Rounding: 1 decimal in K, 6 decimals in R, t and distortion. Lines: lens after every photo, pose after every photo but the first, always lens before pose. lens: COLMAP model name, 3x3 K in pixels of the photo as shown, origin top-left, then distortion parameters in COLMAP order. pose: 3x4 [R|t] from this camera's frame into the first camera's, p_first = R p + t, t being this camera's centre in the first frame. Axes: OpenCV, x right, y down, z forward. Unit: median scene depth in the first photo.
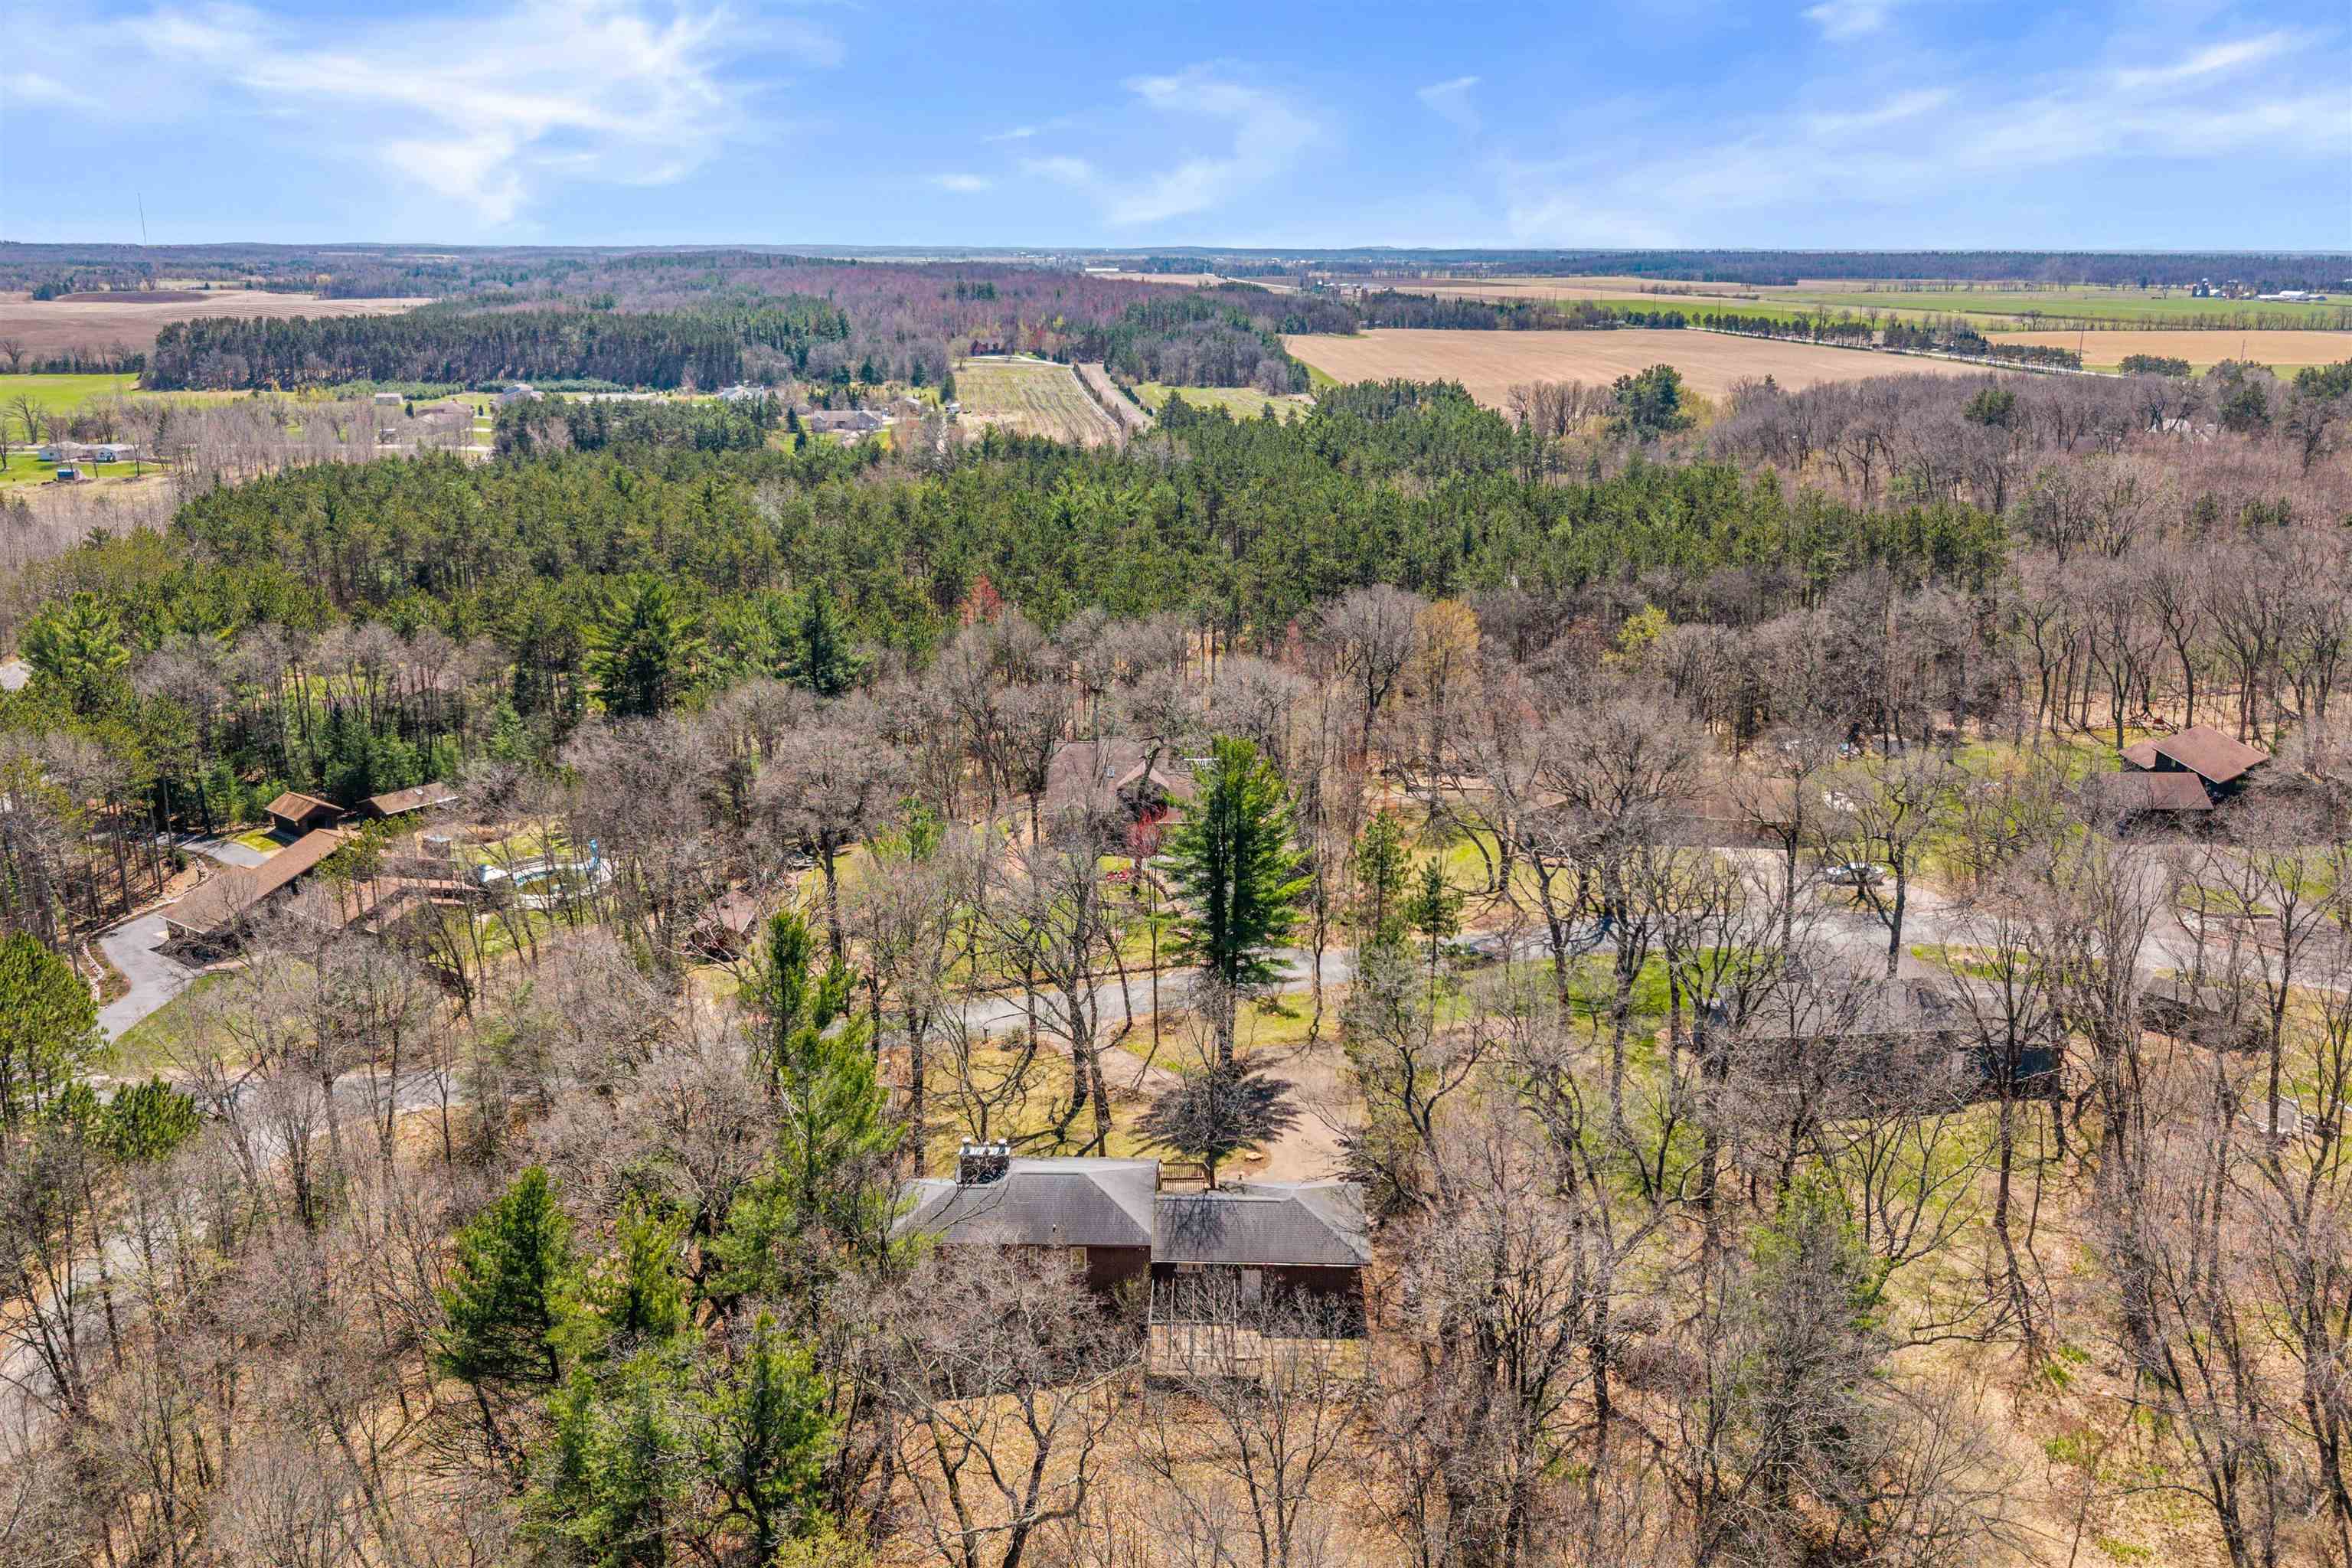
lens RADIAL K [[2002.8, 0, 1176.0], [0, 2002.8, 784.0], [0, 0, 1]] dist [0.233509, -0.610765]
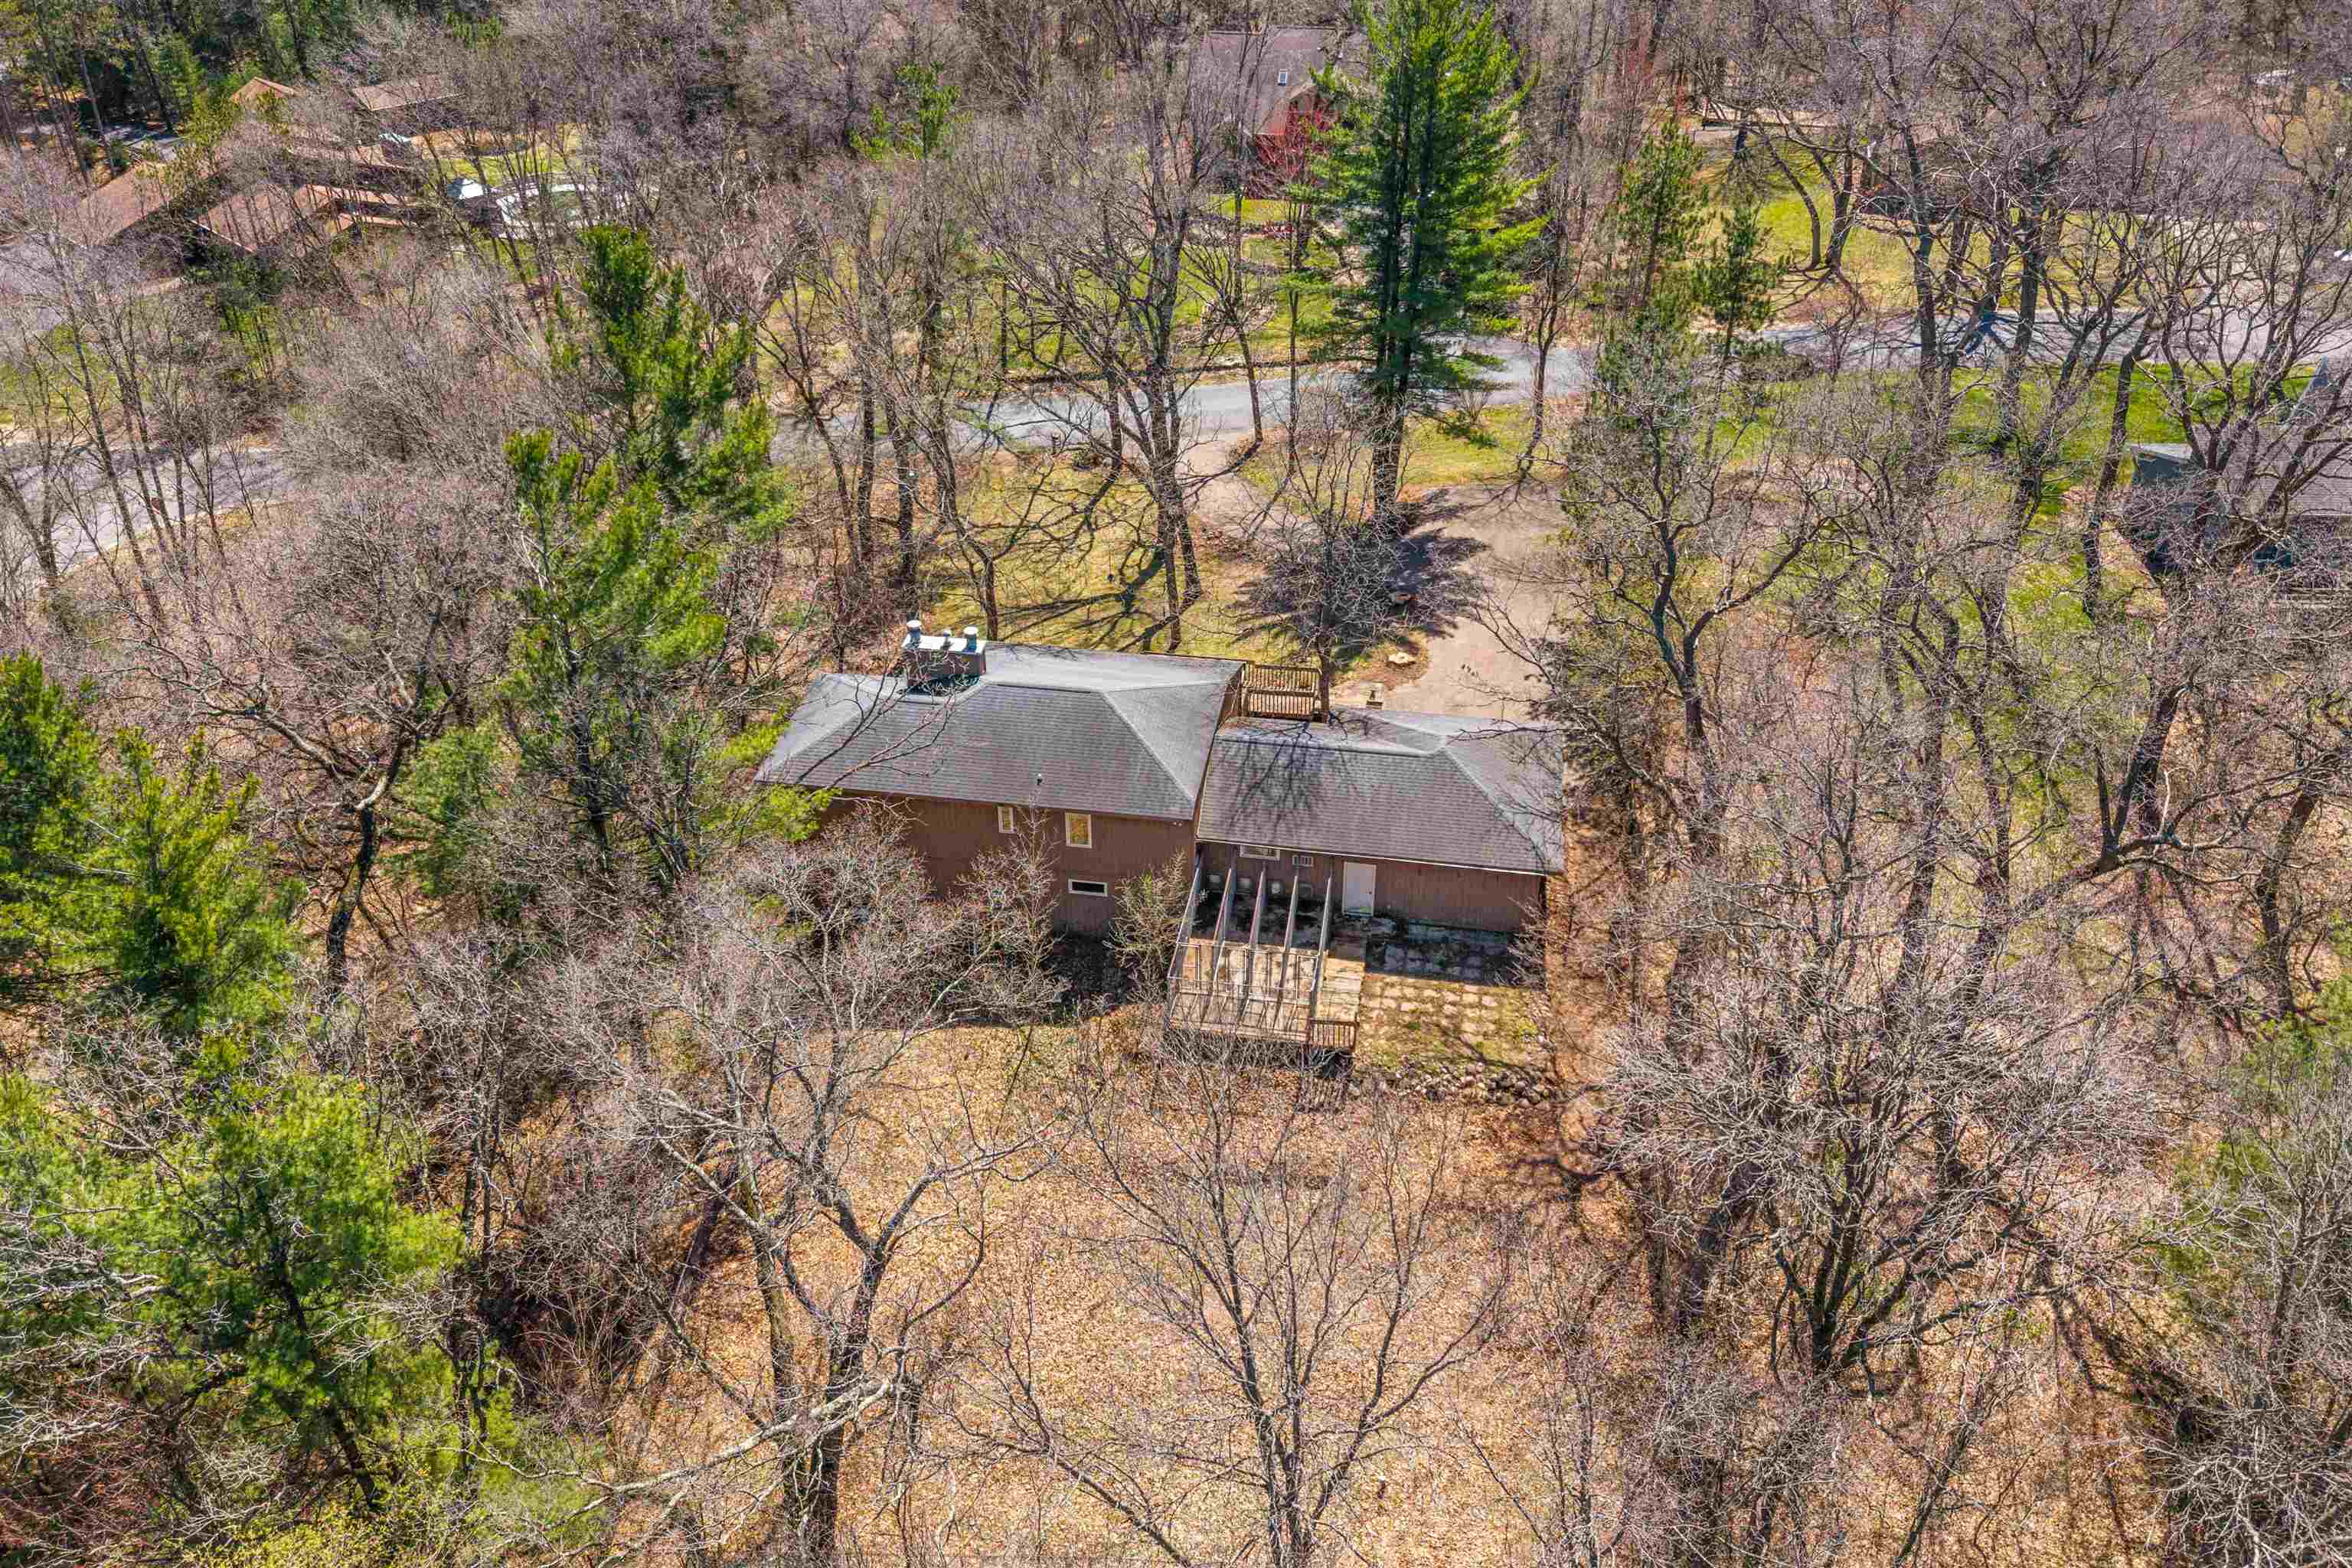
lens RADIAL K [[2002.8, 0, 1176.0], [0, 2002.8, 784.0], [0, 0, 1]] dist [0.233509, -0.610765]
pose [[0.991592, 0.074605, -0.105737, 0.034462], [-0.040598, 0.955183, 0.293220, 0.032517], [0.122874, -0.286462, 0.950180, 0.332825]]
